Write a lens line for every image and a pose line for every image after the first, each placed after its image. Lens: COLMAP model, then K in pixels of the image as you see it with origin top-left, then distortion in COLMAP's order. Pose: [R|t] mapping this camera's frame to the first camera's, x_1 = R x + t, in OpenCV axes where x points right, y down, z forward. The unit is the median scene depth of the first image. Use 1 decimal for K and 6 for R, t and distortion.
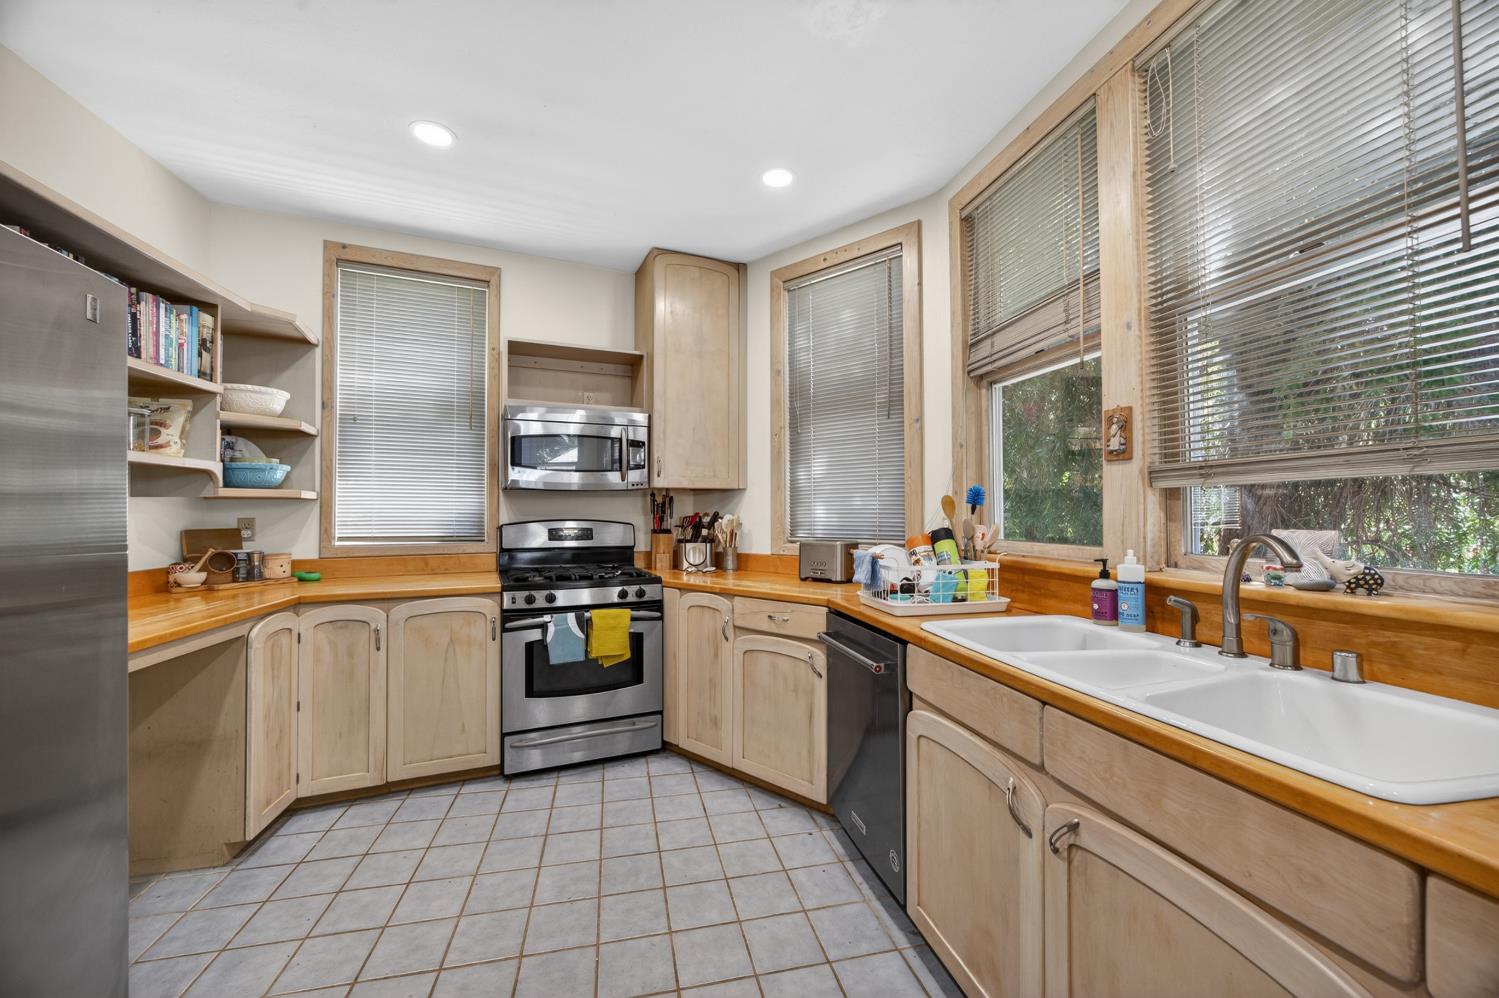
lens RADIAL K [[580.4, 0, 749.5], [0, 580.4, 499.0], [0, 0, 1]] dist [0.000045, 0.000411]
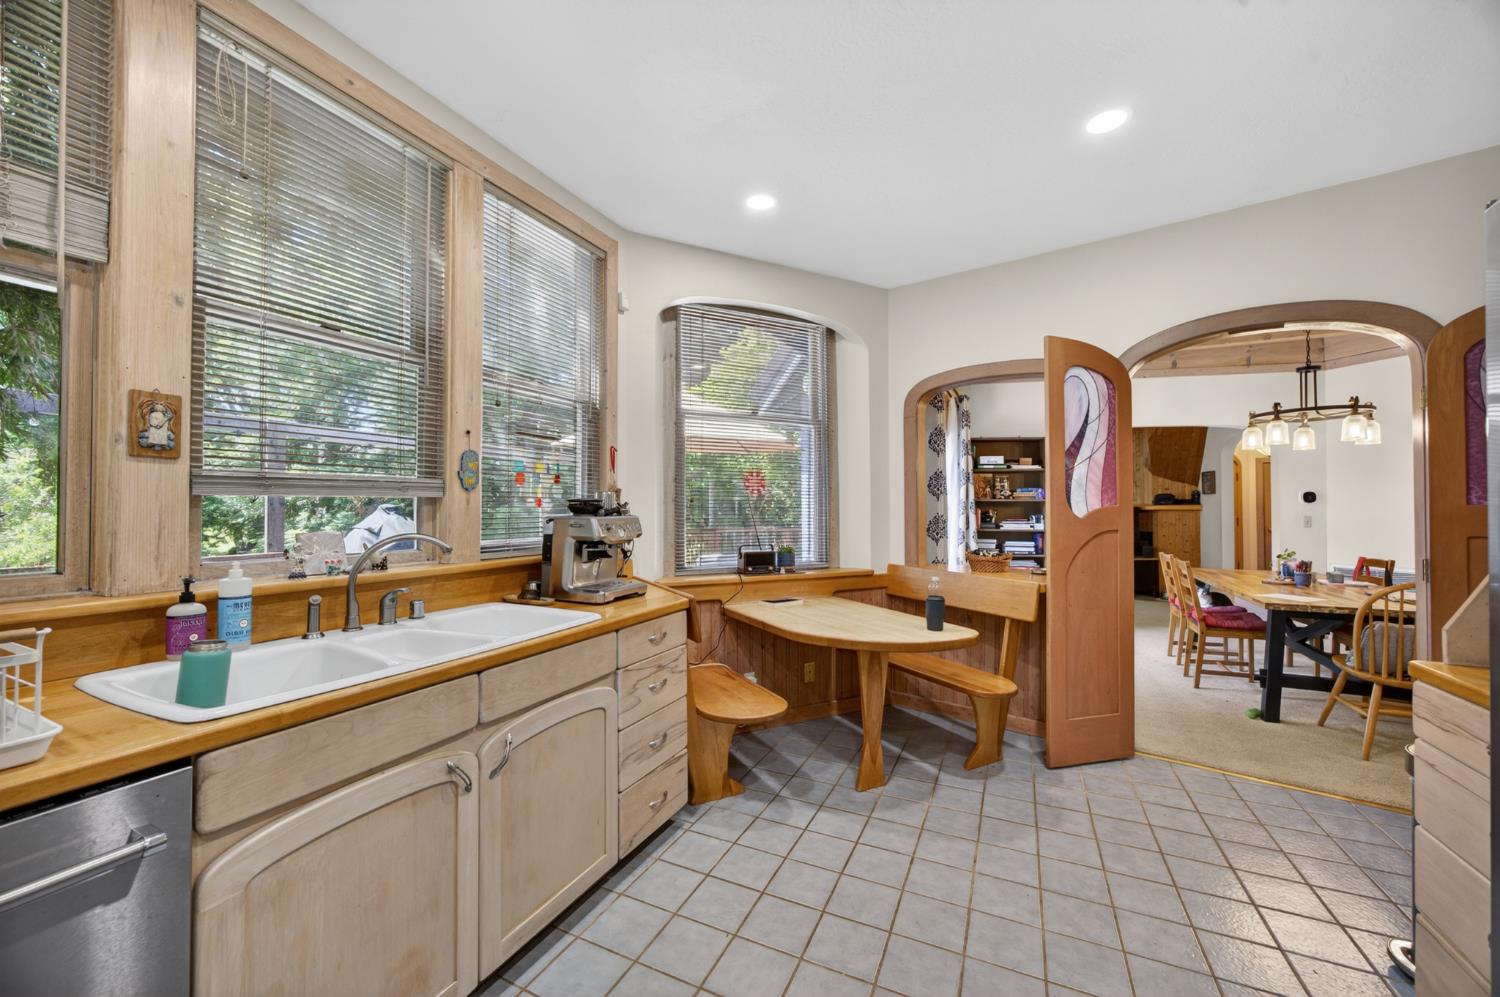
lens RADIAL K [[580.8, 0, 750.0], [0, 580.8, 498.5], [0, 0, 1]] dist [0.000045, 0.000411]
pose [[-0.776632, 0.010640, 0.629865, -0.734828], [-0.012097, 0.999421, -0.031798, 0.008503], [-0.629839, -0.032315, -0.776053, 1.601425]]
